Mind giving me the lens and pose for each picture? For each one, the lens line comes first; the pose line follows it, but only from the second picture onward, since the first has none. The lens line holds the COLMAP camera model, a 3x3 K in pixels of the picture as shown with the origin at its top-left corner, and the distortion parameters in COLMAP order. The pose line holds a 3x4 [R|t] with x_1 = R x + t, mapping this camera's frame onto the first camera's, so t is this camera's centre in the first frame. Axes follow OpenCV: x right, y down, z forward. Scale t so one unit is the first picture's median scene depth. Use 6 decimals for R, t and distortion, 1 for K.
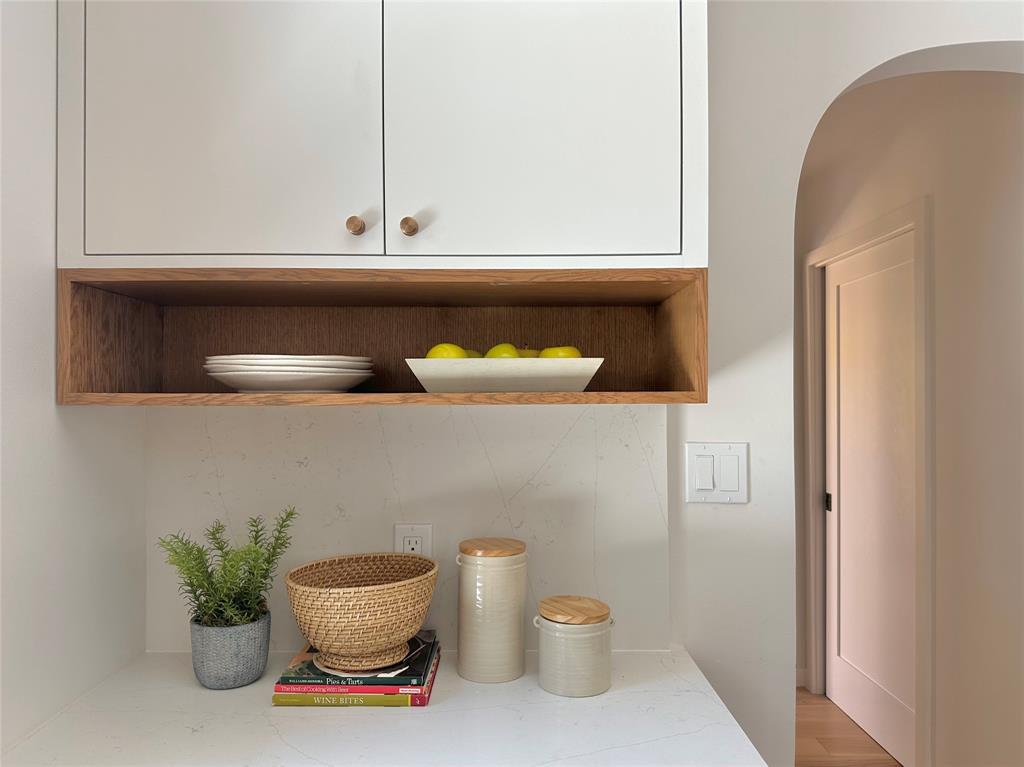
lens RADIAL K [[717.7, 0, 510.4], [0, 717.7, 391.3], [0, 0, 1]] dist [0.033460, -0.000935]
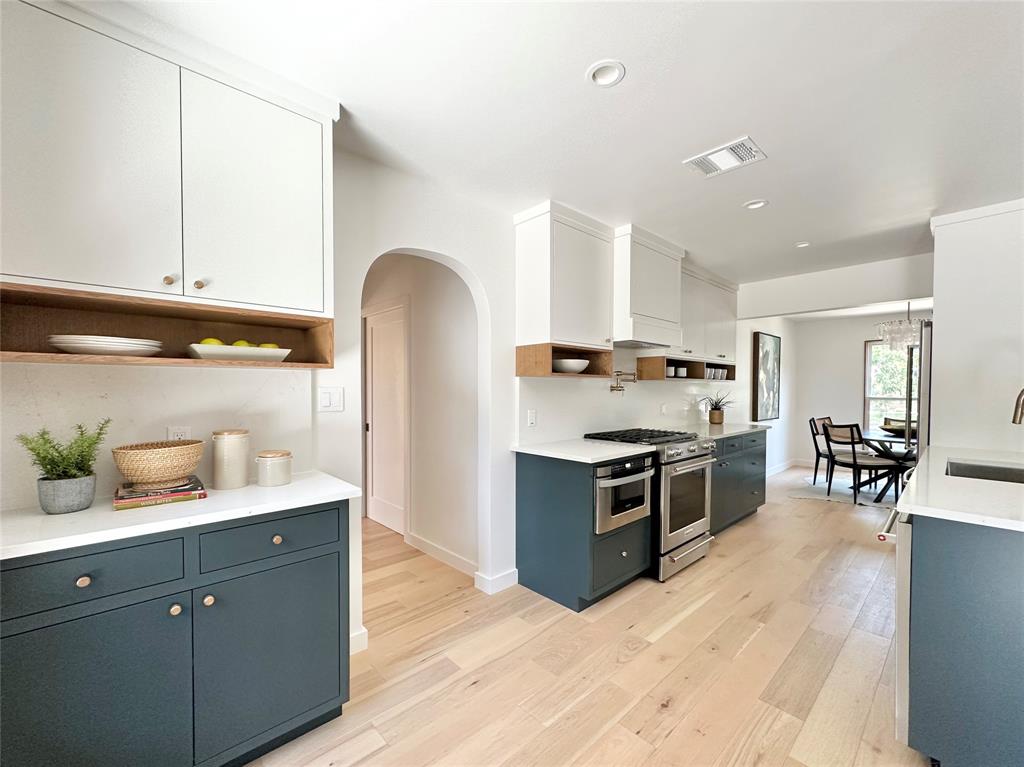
lens RADIAL K [[420.2, 0, 511.4], [0, 420.2, 394.2], [0, 0, 1]] dist [-0.000408, 0.000170]
pose [[0.727376, -0.007001, 0.686204, -0.306850], [-0.009488, 0.999750, 0.020257, 0.070527], [-0.686174, -0.021245, 0.727127, -0.578441]]
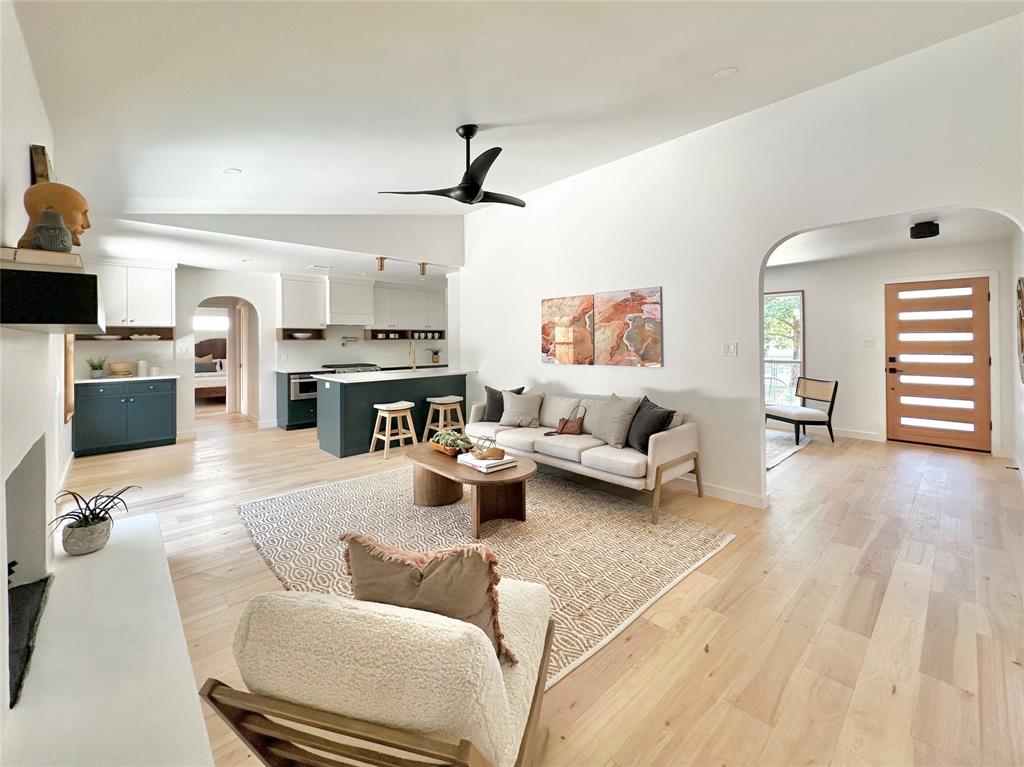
lens RADIAL K [[420.2, 0, 520.7], [0, 420.2, 335.8], [0, 0, 1]] dist [-0.000408, 0.000170]
pose [[0.719587, 0.001885, 0.694400, -0.258329], [0.004734, 0.999960, -0.007620, 0.009047], [-0.694386, 0.008770, 0.719549, -5.491534]]
